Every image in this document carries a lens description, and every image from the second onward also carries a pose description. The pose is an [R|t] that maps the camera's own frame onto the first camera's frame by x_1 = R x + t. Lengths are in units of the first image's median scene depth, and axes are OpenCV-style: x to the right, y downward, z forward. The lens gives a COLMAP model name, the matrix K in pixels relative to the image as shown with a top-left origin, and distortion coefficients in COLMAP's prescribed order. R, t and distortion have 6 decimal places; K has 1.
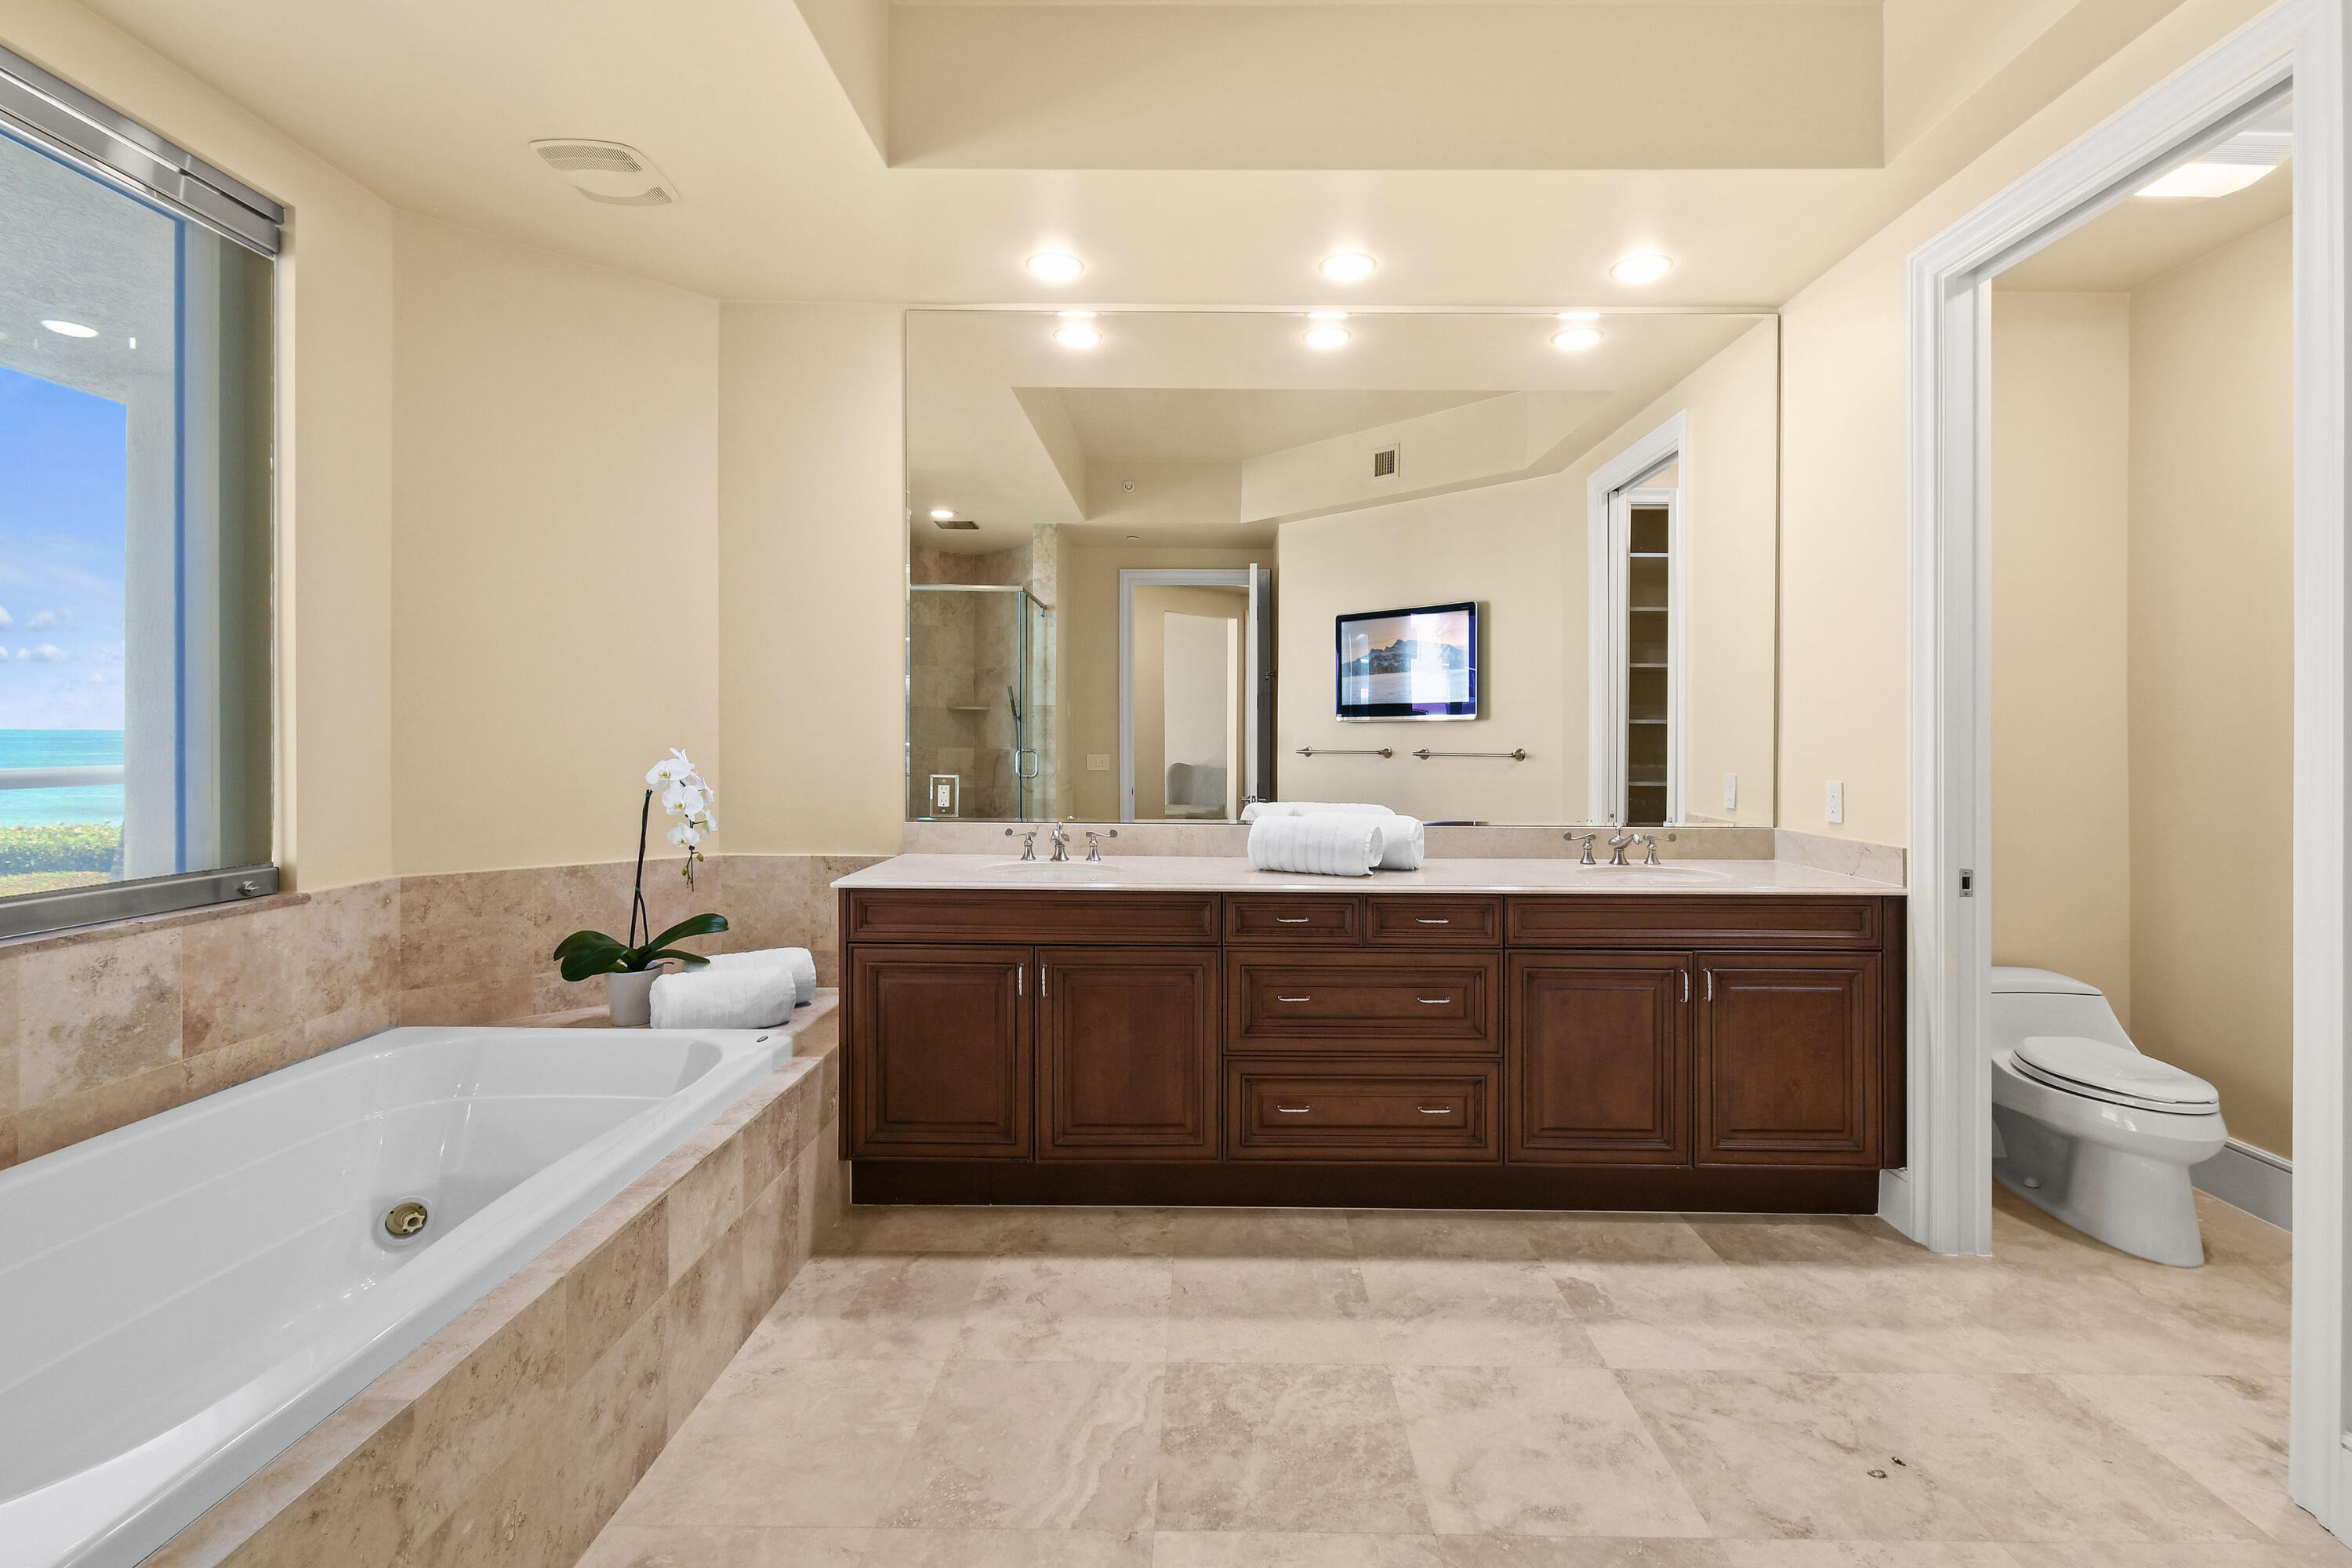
lens RADIAL K [[1007.3, 0, 1157.9], [0, 1007.3, 730.7], [0, 0, 1]] dist [0.002249, -0.000927]
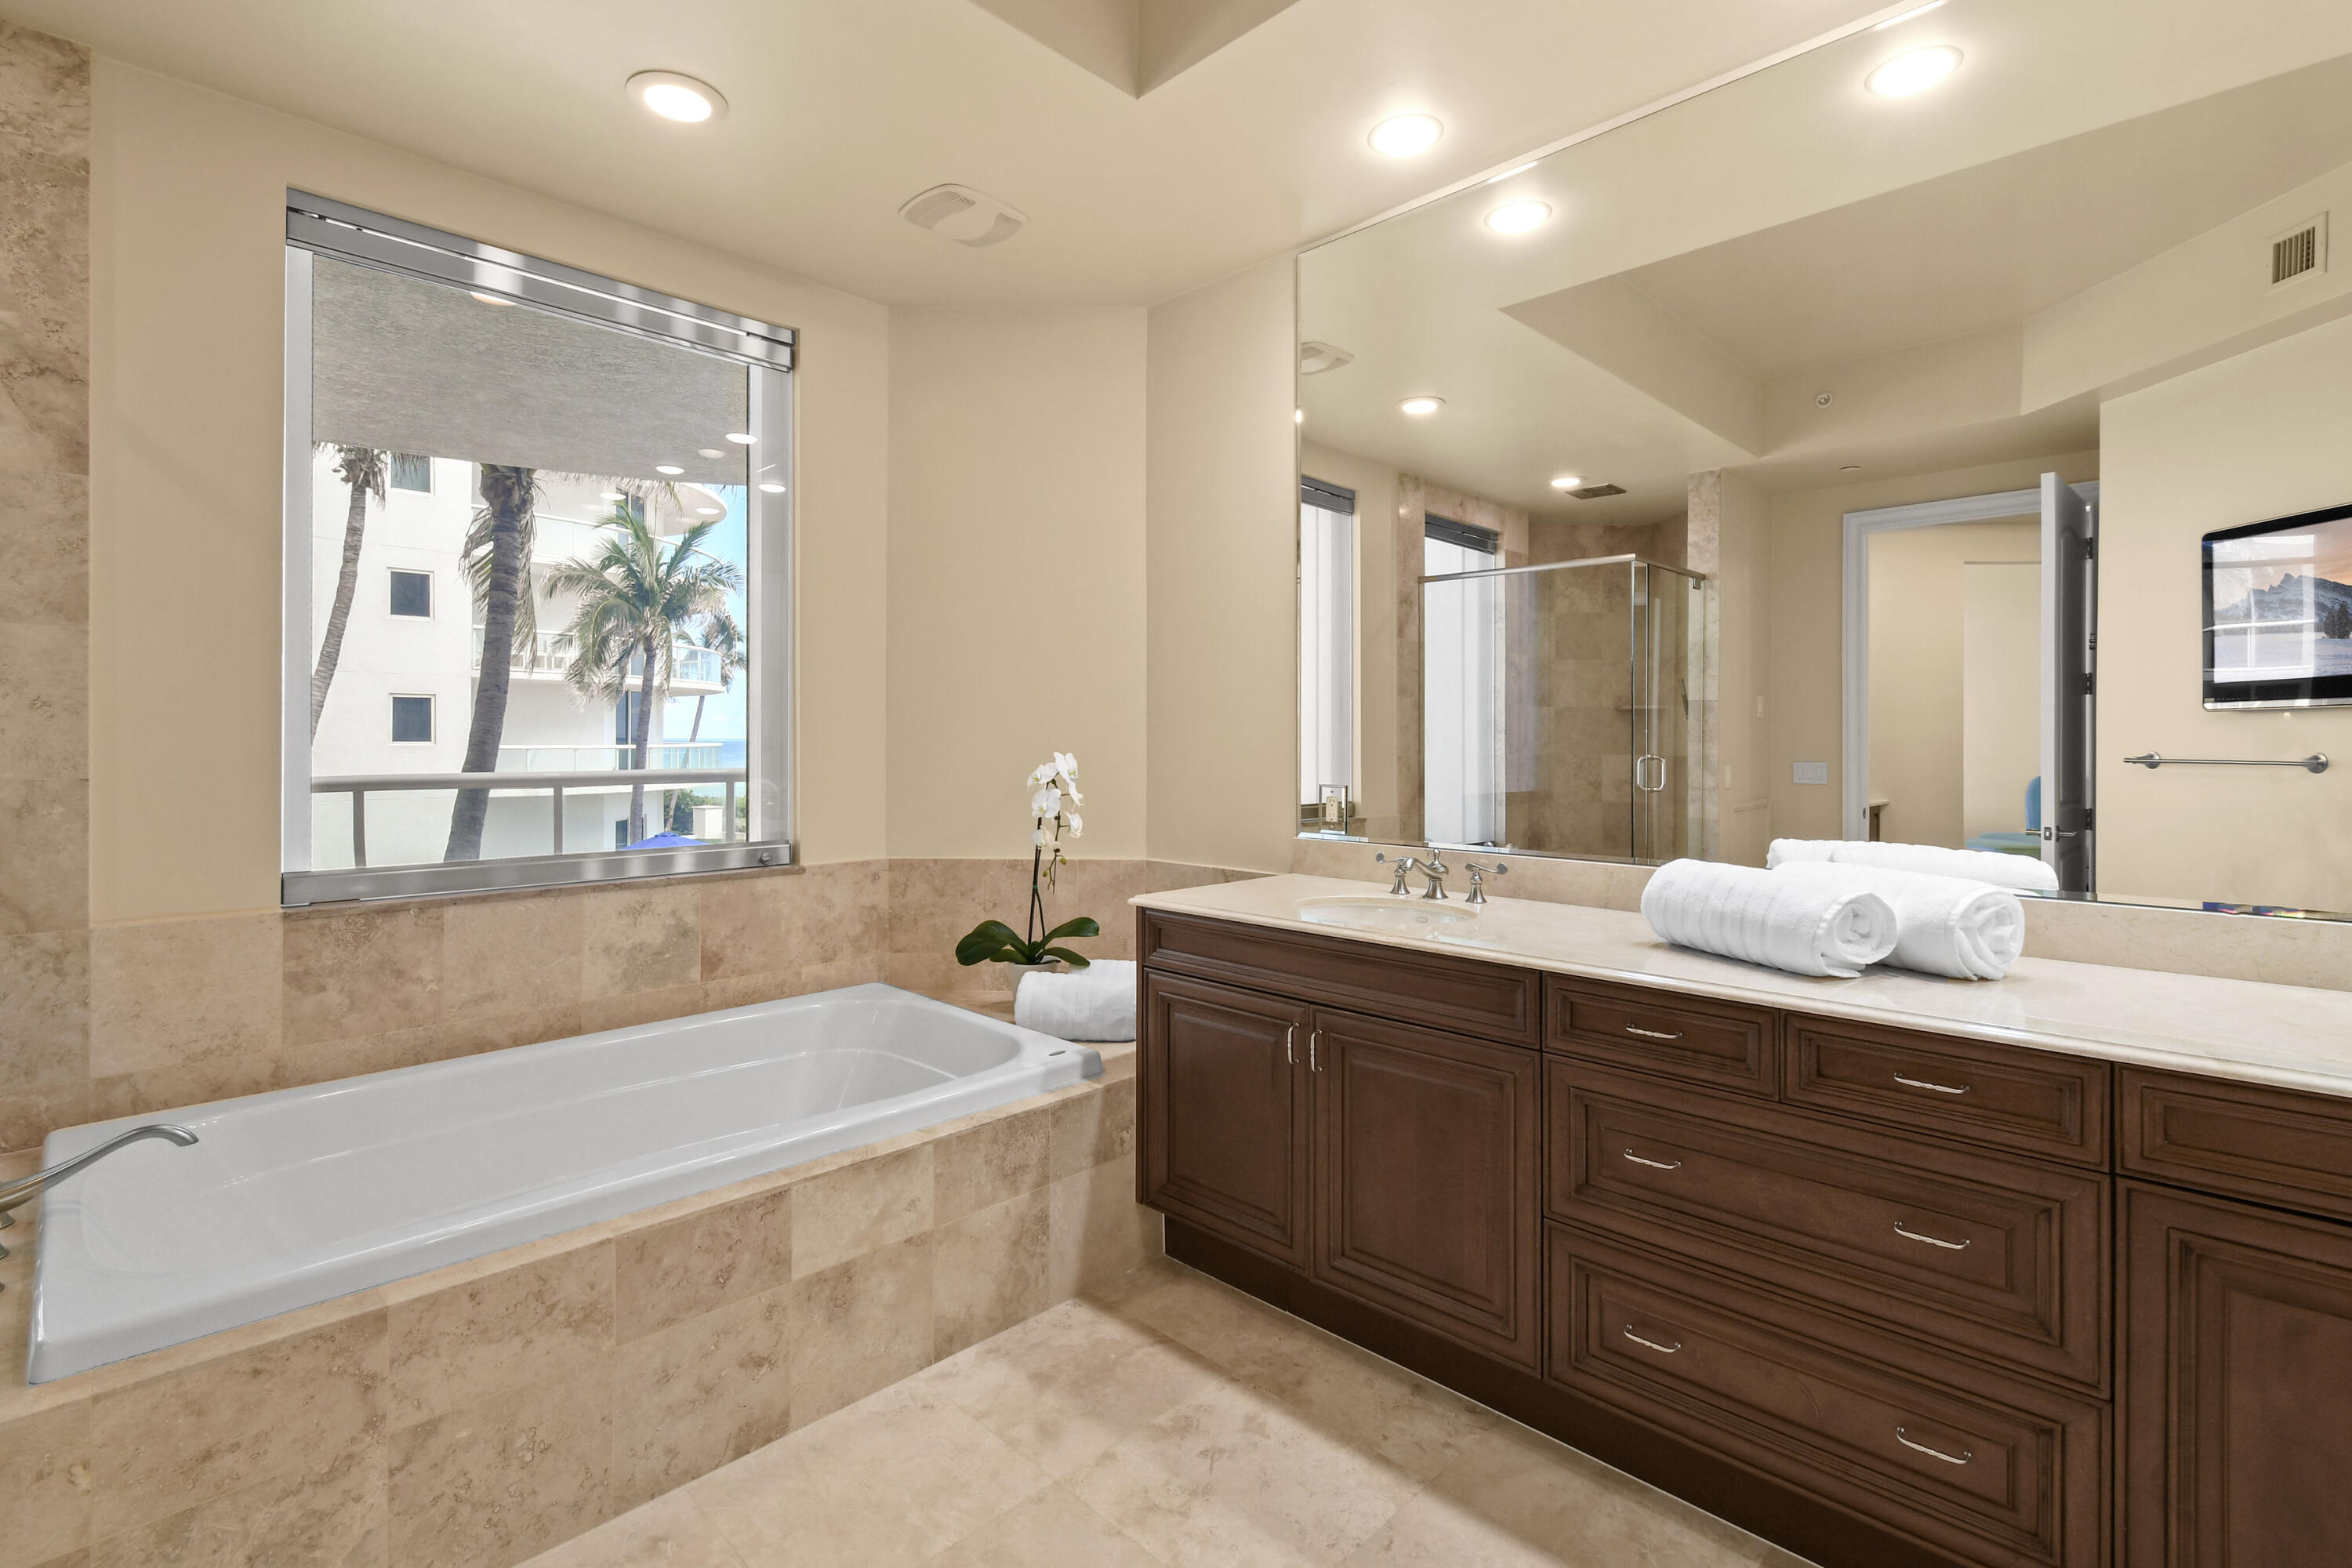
lens RADIAL K [[1024.2, 0, 1149.0], [0, 1024.2, 734.1], [0, 0, 1]] dist [0.011860, -0.004649]
pose [[0.737506, -0.009548, -0.675273, 0.339304], [0.008217, 0.999953, -0.005164, 0.005373], [0.675290, -0.001740, 0.737550, 0.329919]]
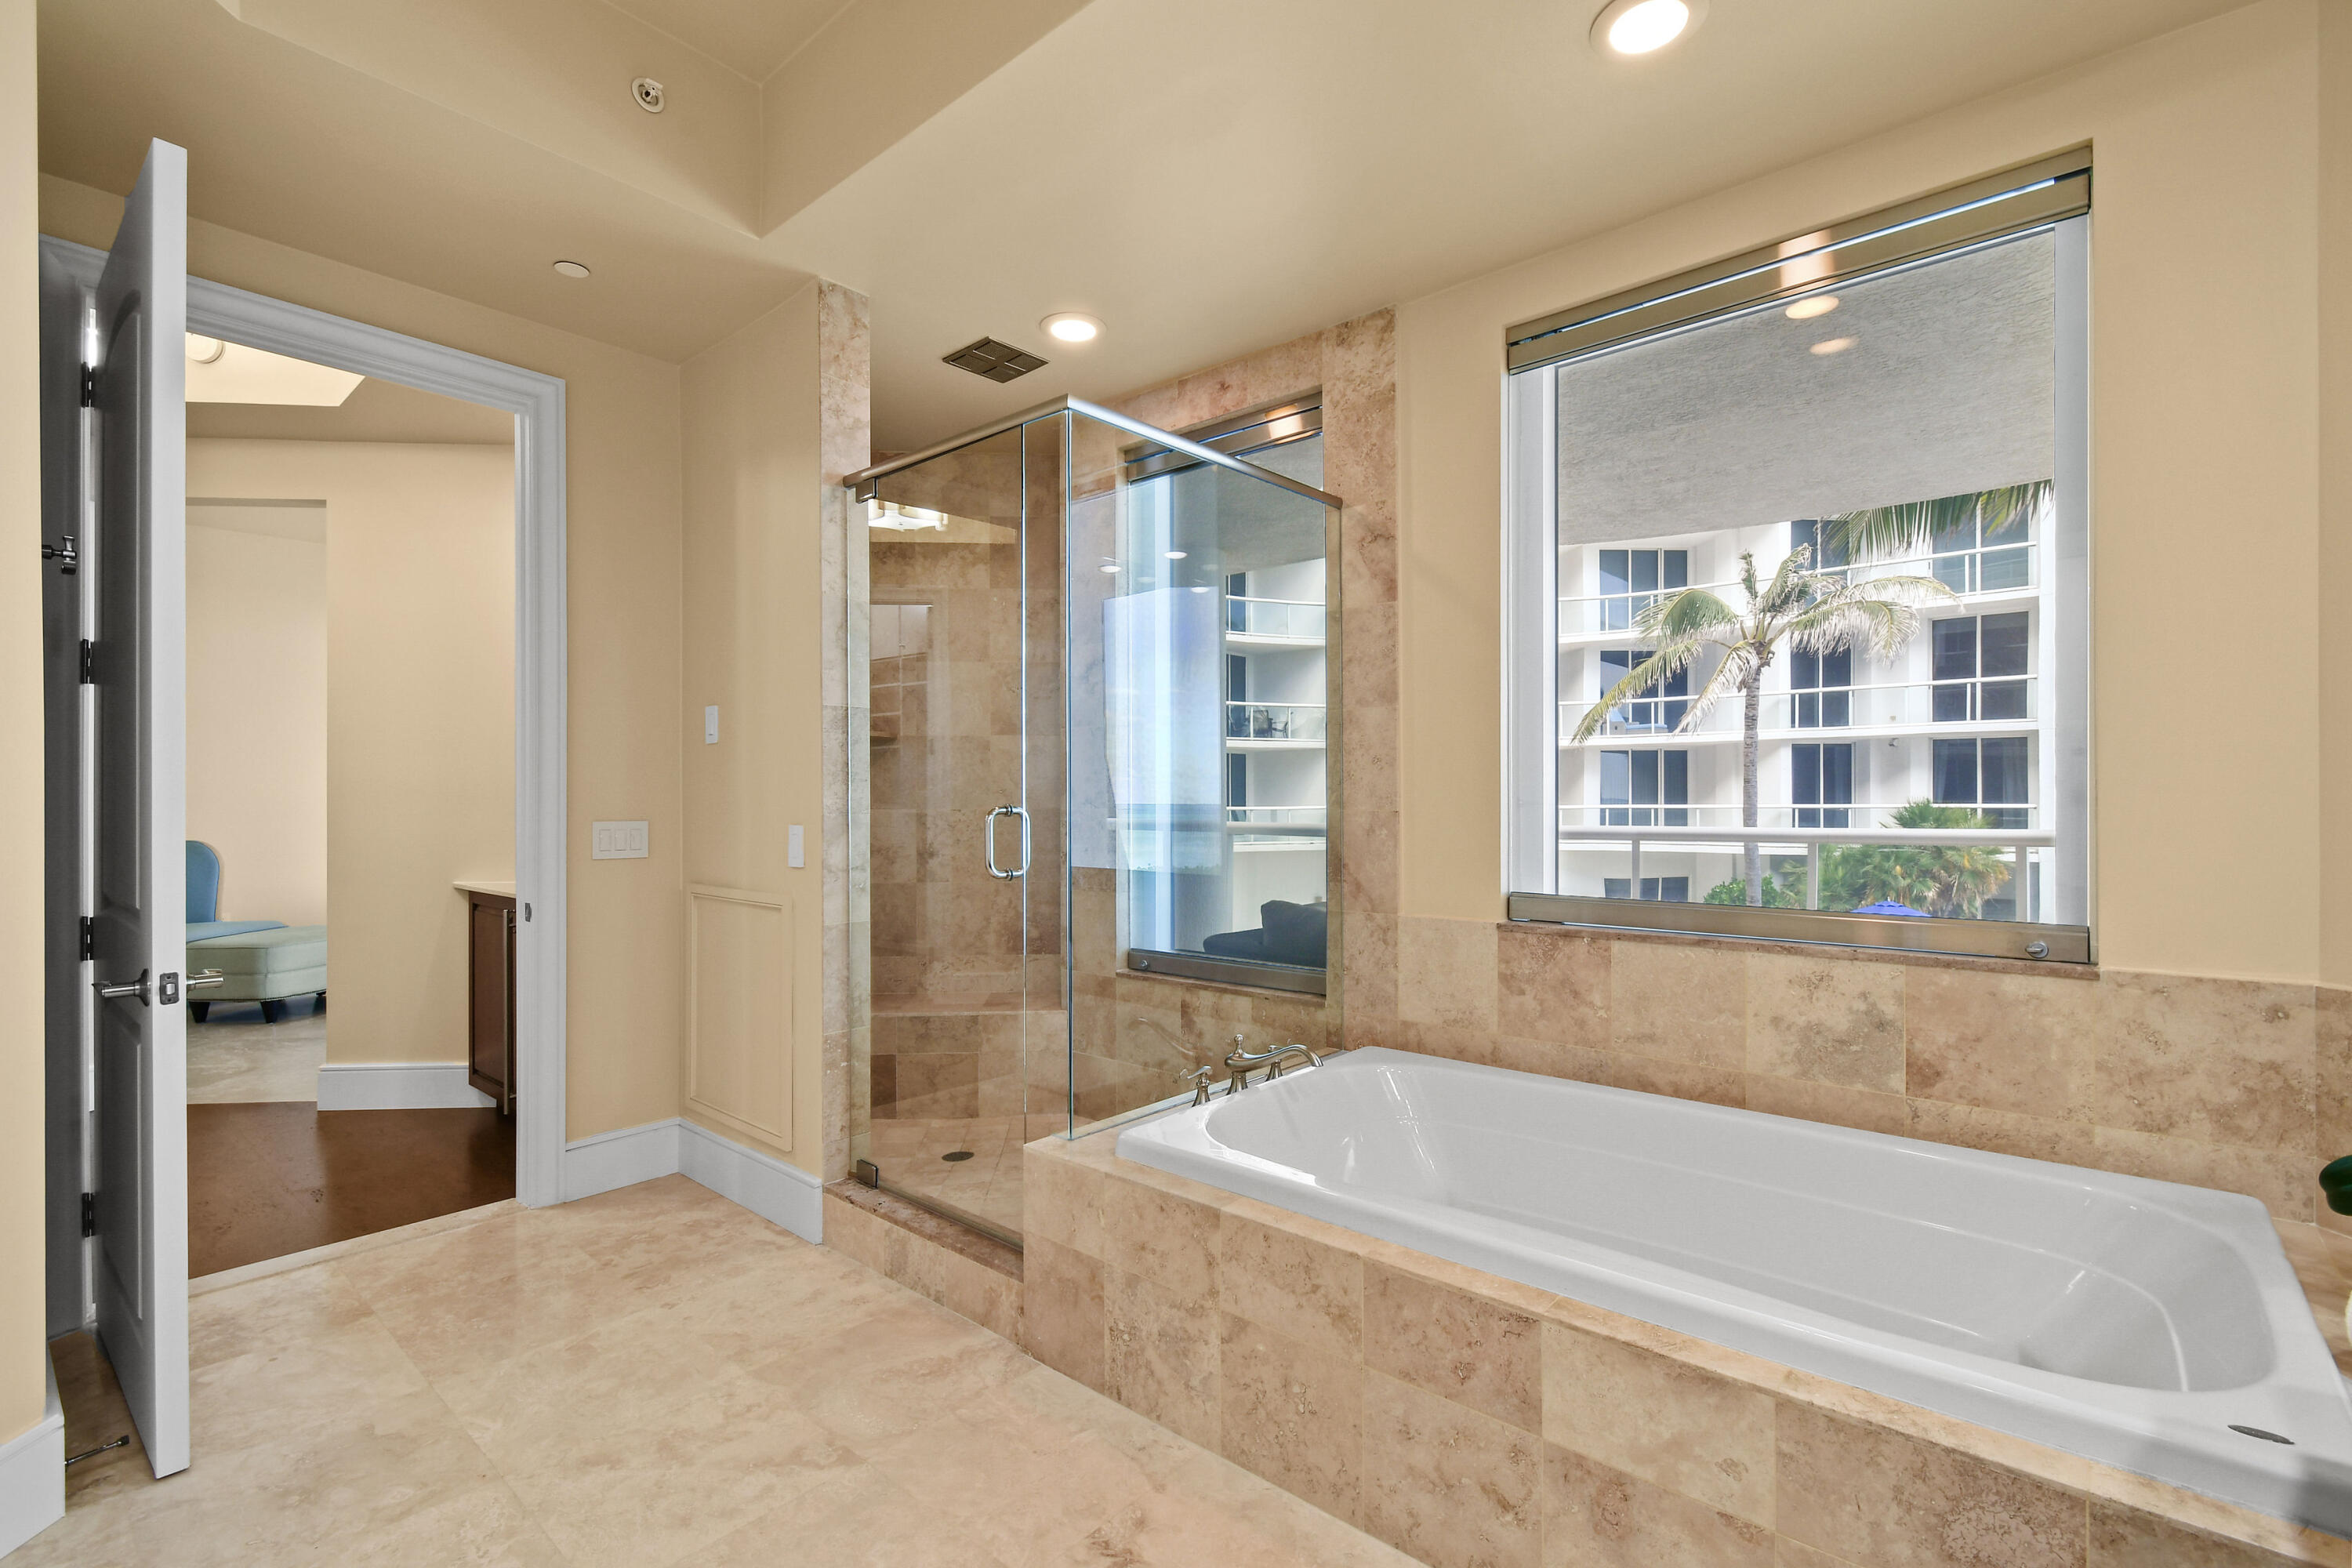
lens RADIAL K [[1043.8, 0, 1230.1], [0, 1043.8, 791.7], [0, 0, 1]] dist [0.003509, -0.000782]
pose [[-0.589544, -0.012691, -0.807637, 0.248610], [0.005673, 0.999787, -0.019852, 0.029568], [0.807717, -0.016286, -0.589346, 0.902968]]
